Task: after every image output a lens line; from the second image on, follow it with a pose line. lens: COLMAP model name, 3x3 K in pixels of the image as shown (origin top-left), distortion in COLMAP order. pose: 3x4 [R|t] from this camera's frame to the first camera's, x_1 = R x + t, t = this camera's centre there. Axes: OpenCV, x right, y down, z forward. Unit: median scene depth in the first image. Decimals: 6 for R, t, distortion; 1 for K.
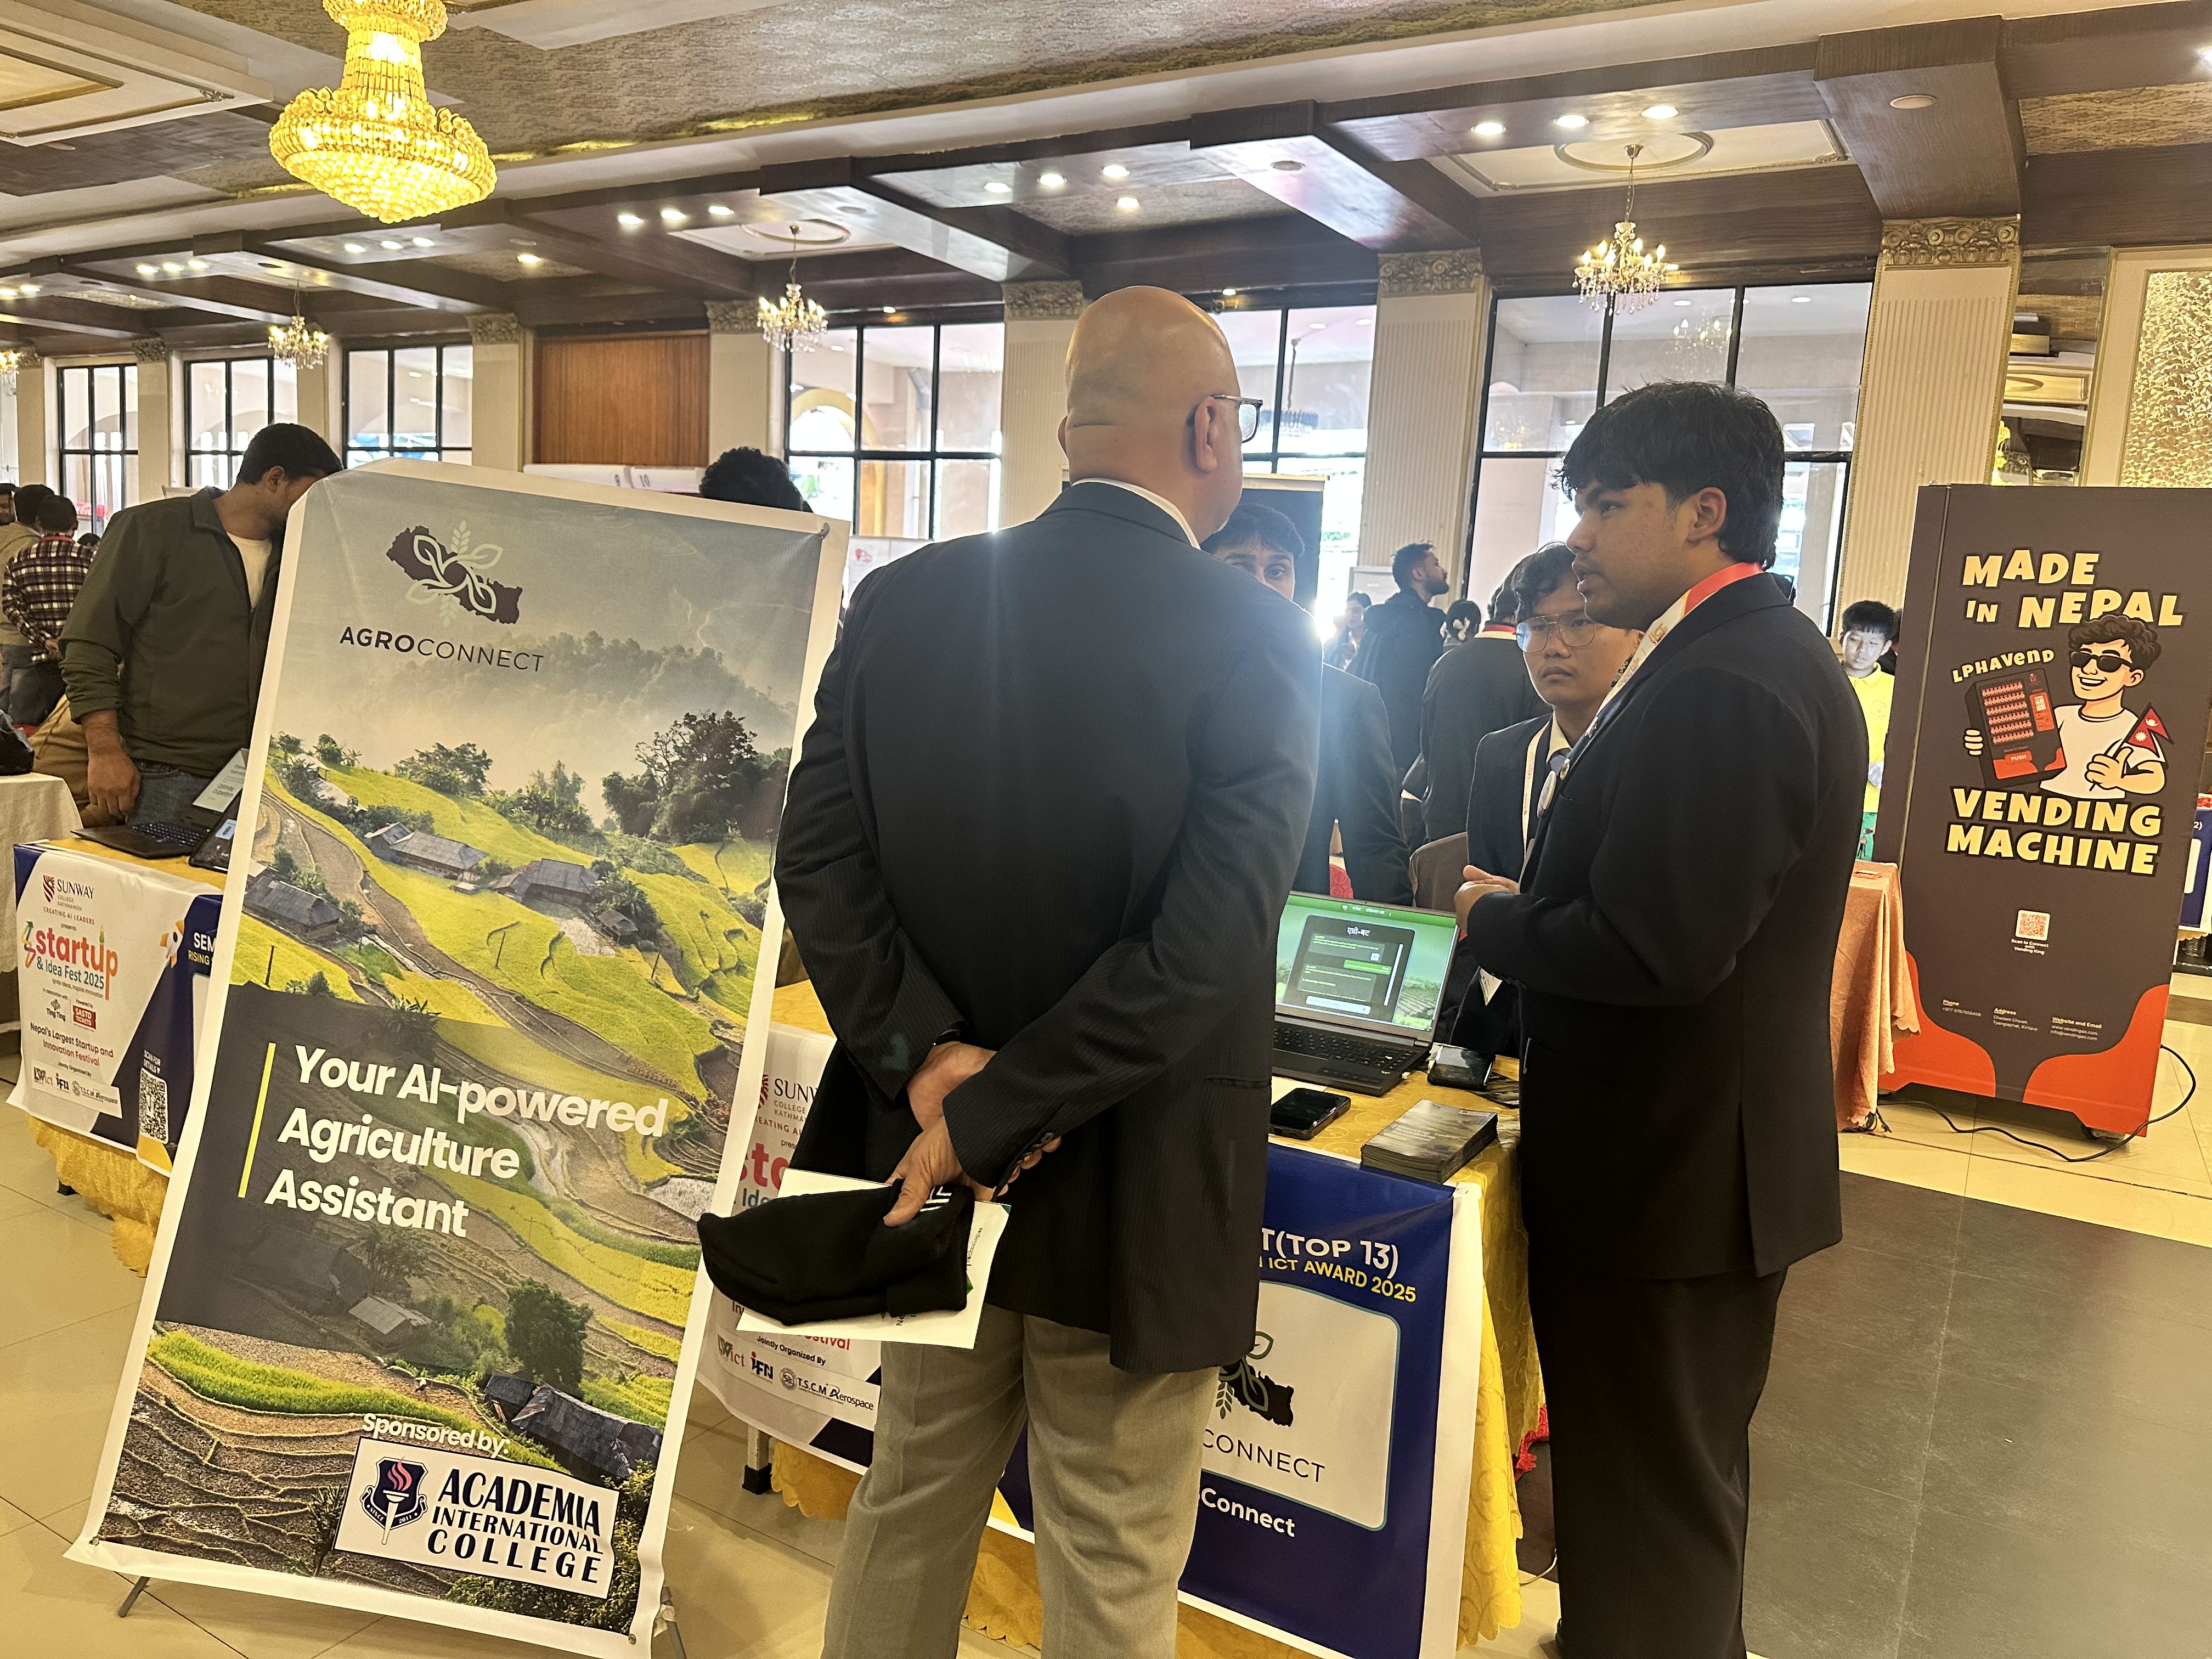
lens RADIAL K [[1525.4, 0, 1106.0], [0, 1525.4, 829.5], [0, 0, 1]] dist [0.020236, -0.031786]
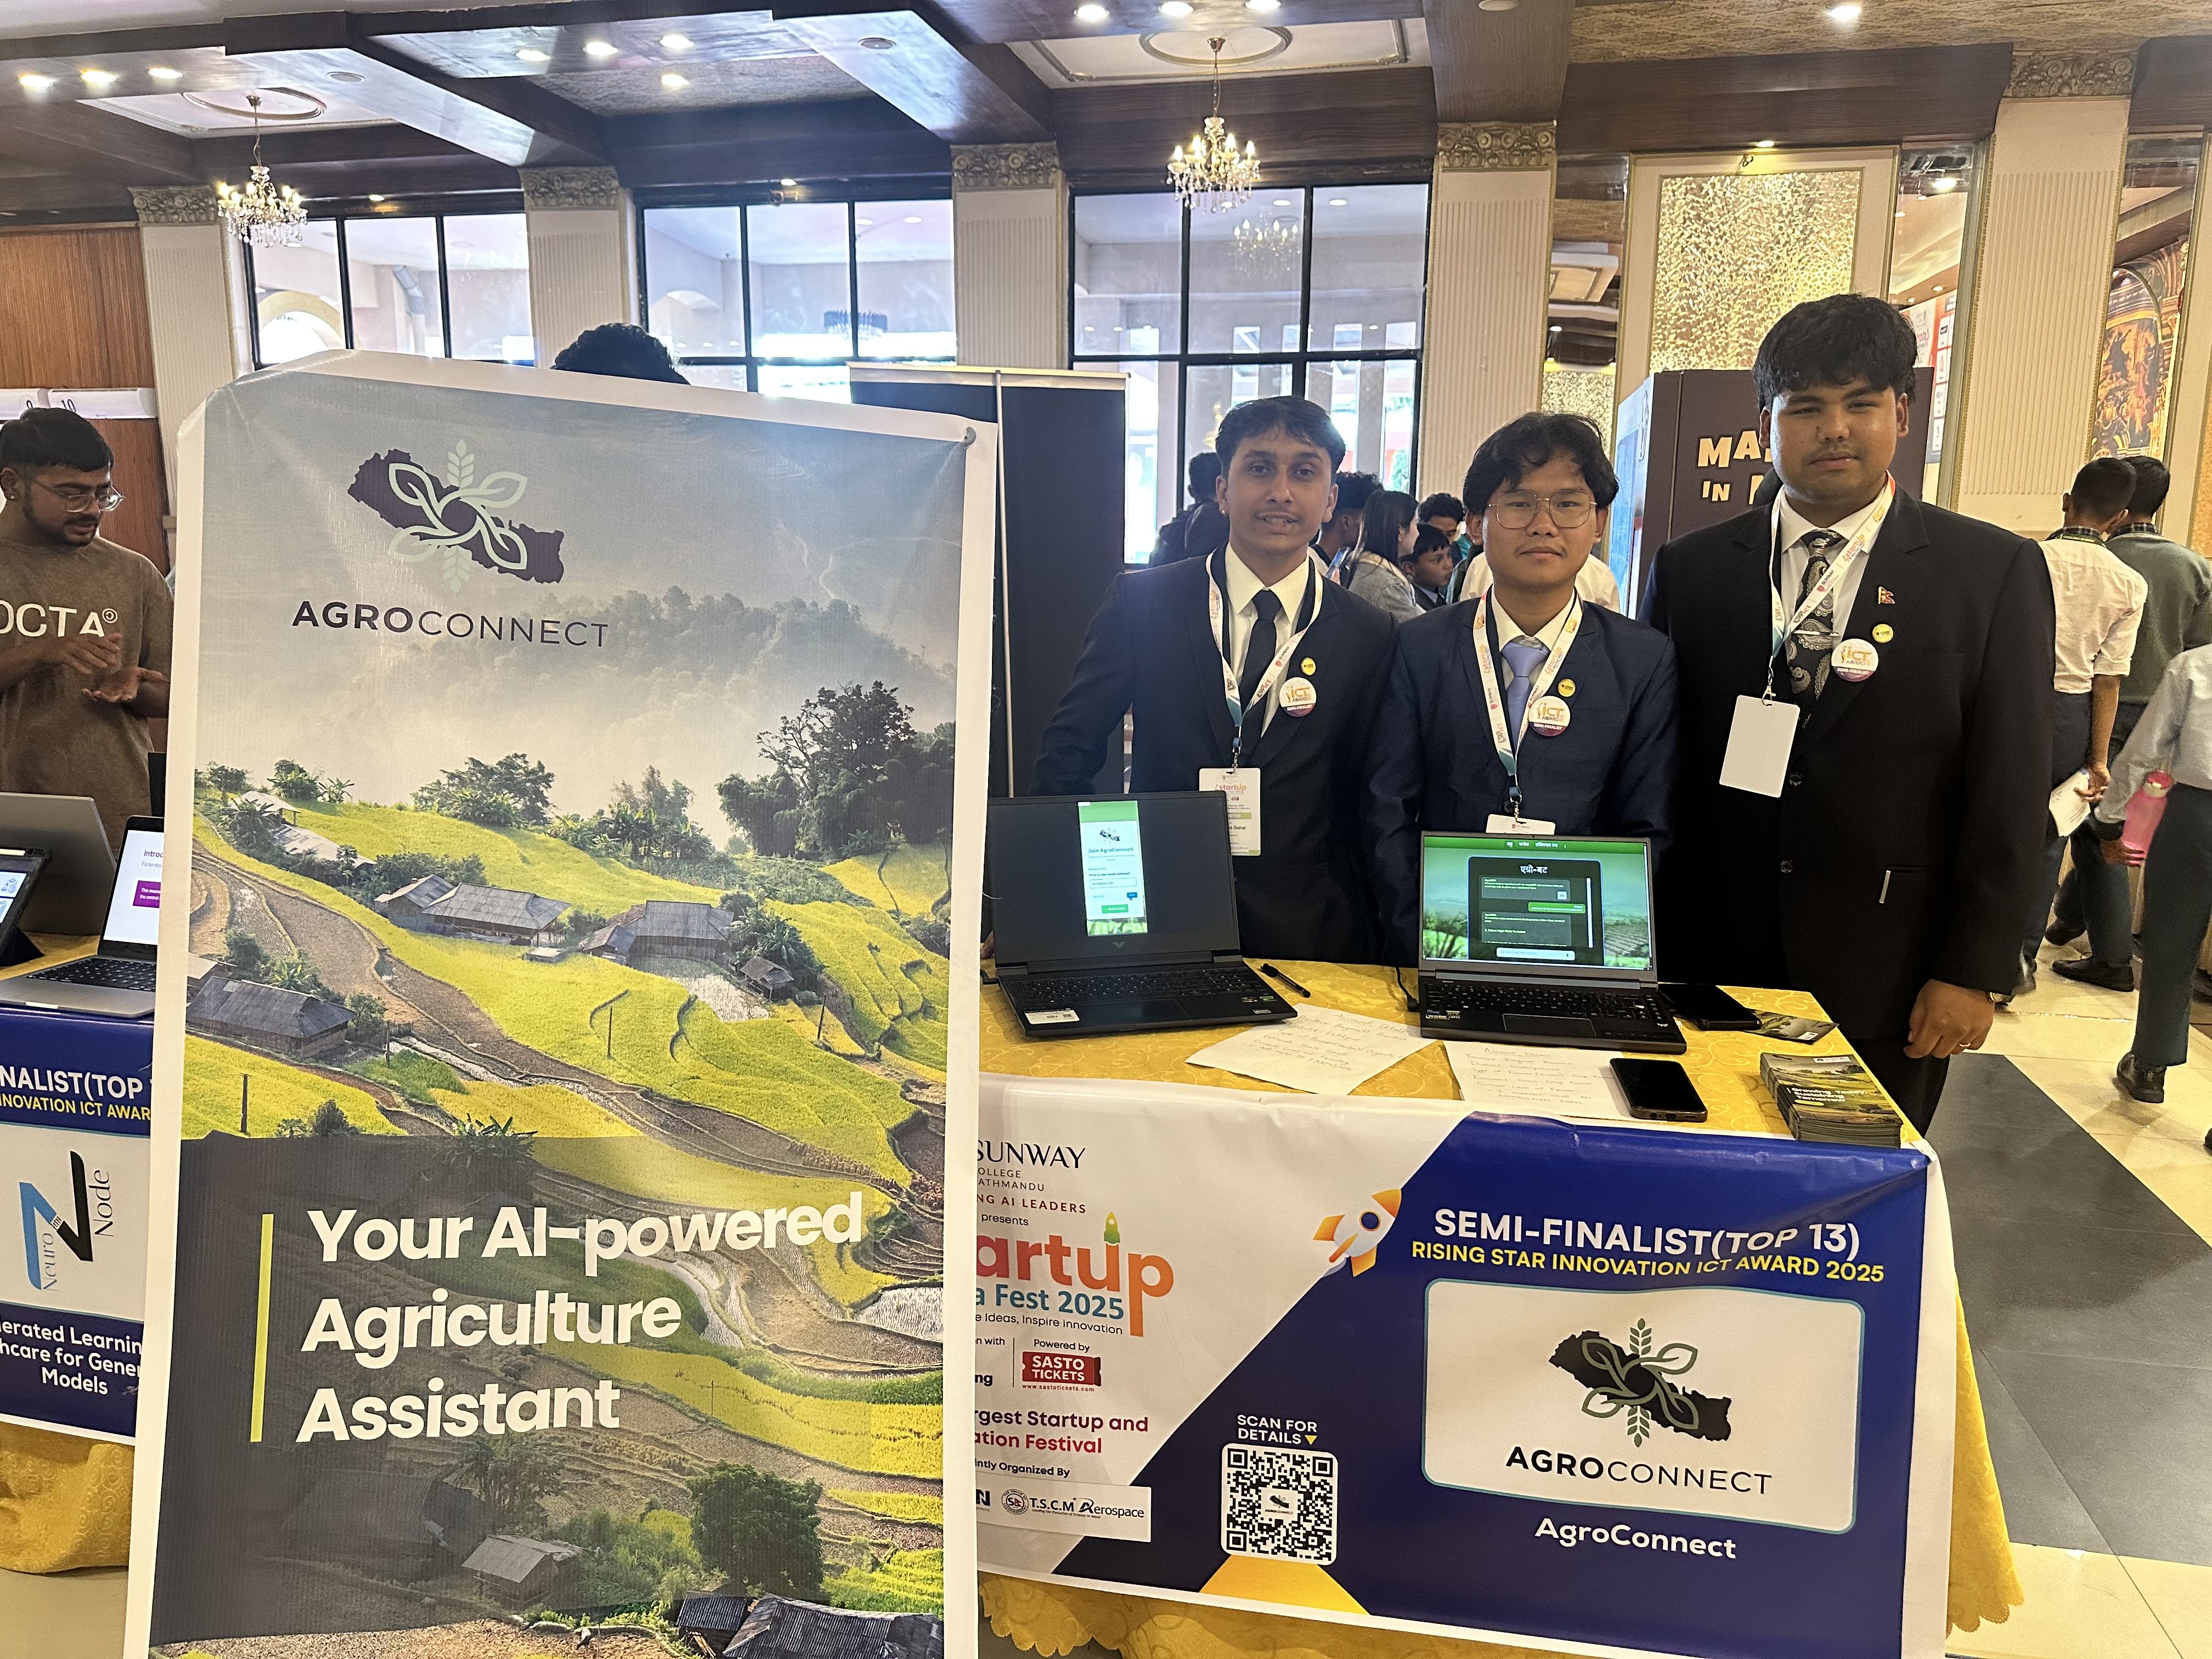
lens RADIAL K [[1492.0, 0, 987.3], [0, 1492.0, 825.5], [0, 0, 1]] dist [0.055719, -0.094175]
pose [[0.948119, -0.107193, 0.299298, -0.422440], [0.090546, 0.993500, 0.068989, -0.051751], [-0.304747, -0.038310, 0.951662, 0.263974]]
